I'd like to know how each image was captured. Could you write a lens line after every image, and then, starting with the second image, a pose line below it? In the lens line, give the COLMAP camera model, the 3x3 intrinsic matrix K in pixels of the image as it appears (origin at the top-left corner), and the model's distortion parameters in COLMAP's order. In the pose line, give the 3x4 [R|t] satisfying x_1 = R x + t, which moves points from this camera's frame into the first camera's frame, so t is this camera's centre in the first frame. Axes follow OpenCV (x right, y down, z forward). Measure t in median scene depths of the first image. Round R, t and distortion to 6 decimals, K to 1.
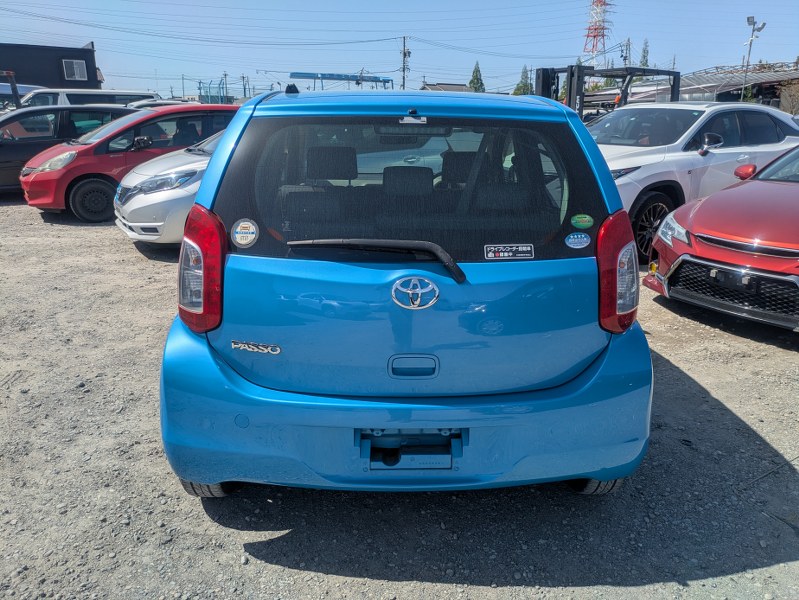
lens RADIAL K [[597.7, 0, 406.5], [0, 597.7, 290.4], [0, 0, 1]] dist [0.041116, -0.033605]
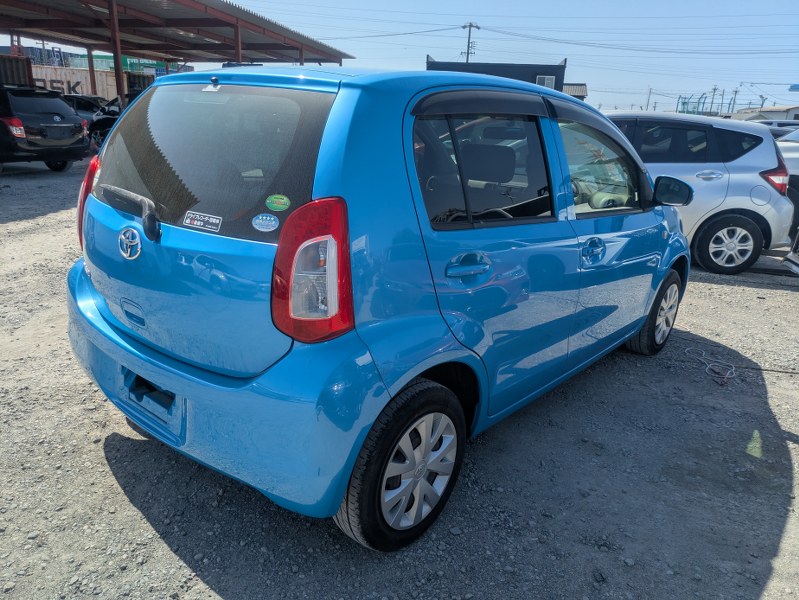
lens RADIAL K [[597.7, 0, 402.5], [0, 597.7, 306.7], [0, 0, 1]] dist [0.041116, -0.033605]
pose [[0.727739, 0.226306, -0.647443, 0.221996], [-0.226488, 0.970334, 0.084592, -0.017844], [0.647379, 0.085077, 0.757405, 0.100633]]
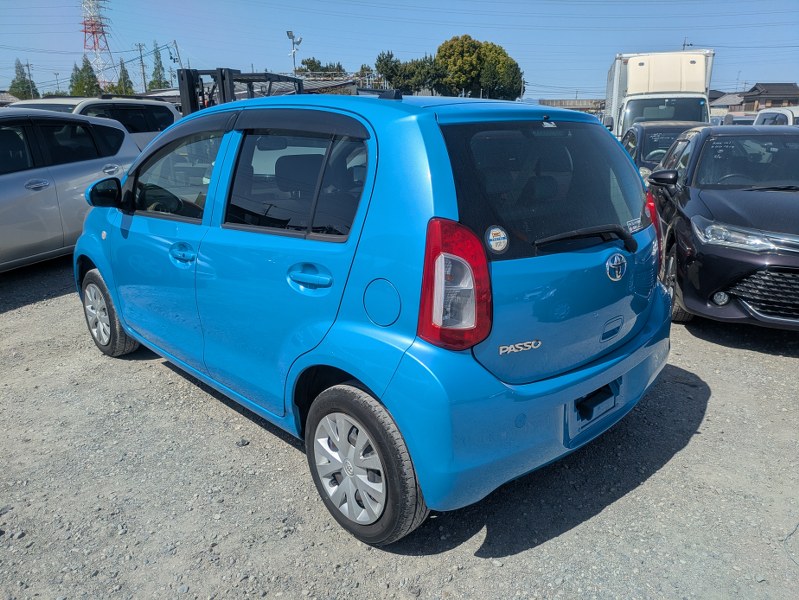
lens RADIAL K [[597.7, 0, 402.9], [0, 597.7, 300.9], [0, 0, 1]] dist [0.041116, -0.033605]
pose [[0.735025, -0.202804, 0.647000, -0.211466], [0.194854, 0.977149, 0.084926, -0.022217], [-0.649438, 0.063647, 0.757746, 0.068976]]
